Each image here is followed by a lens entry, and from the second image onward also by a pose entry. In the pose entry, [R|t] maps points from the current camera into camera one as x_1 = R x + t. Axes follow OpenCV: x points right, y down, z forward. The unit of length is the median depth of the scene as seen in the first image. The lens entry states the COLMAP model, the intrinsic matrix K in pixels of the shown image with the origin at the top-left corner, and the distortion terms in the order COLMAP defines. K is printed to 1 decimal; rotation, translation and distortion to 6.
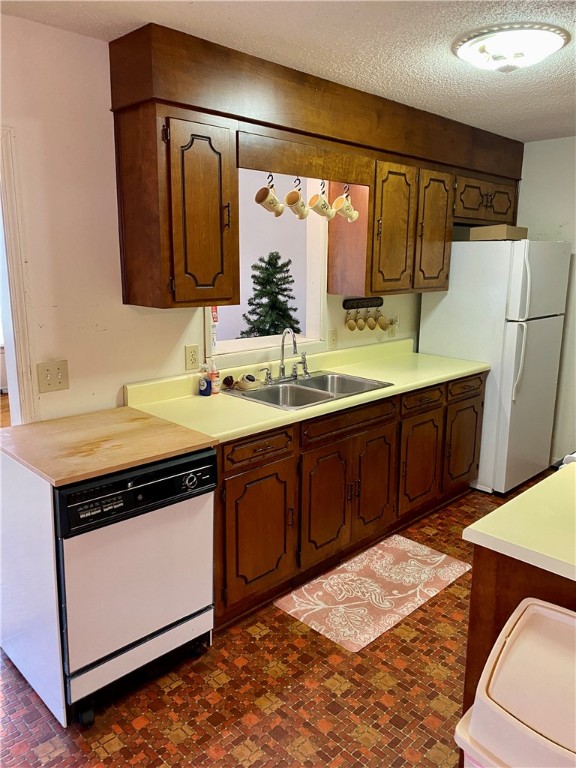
lens RADIAL K [[588.6, 0, 288.0], [0, 588.6, 384.0], [0, 0, 1]] dist [0.093970, -0.105480]
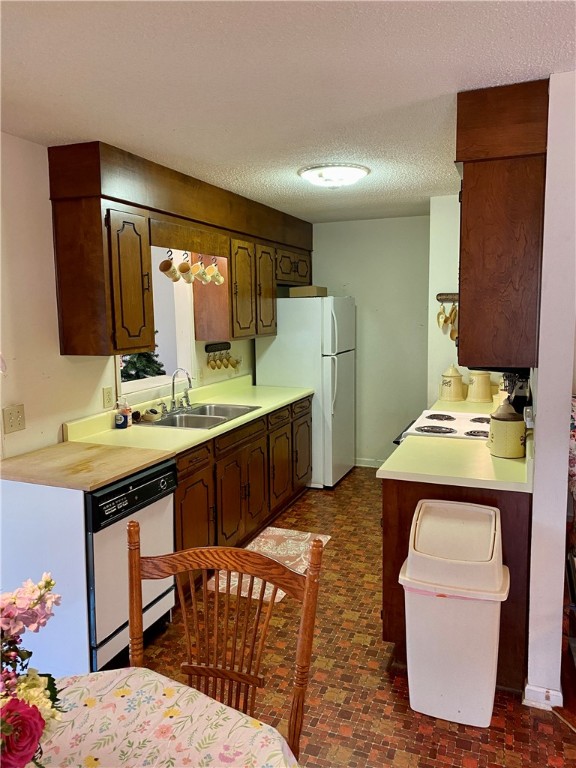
lens RADIAL K [[577.8, 0, 288.0], [0, 577.8, 384.0], [0, 0, 1]] dist [0.174684, -0.230413]
pose [[0.921242, -0.072217, 0.382228, -0.255327], [0.102361, 0.992990, -0.059096, 0.032410], [-0.375281, 0.093567, 0.922177, -0.207437]]
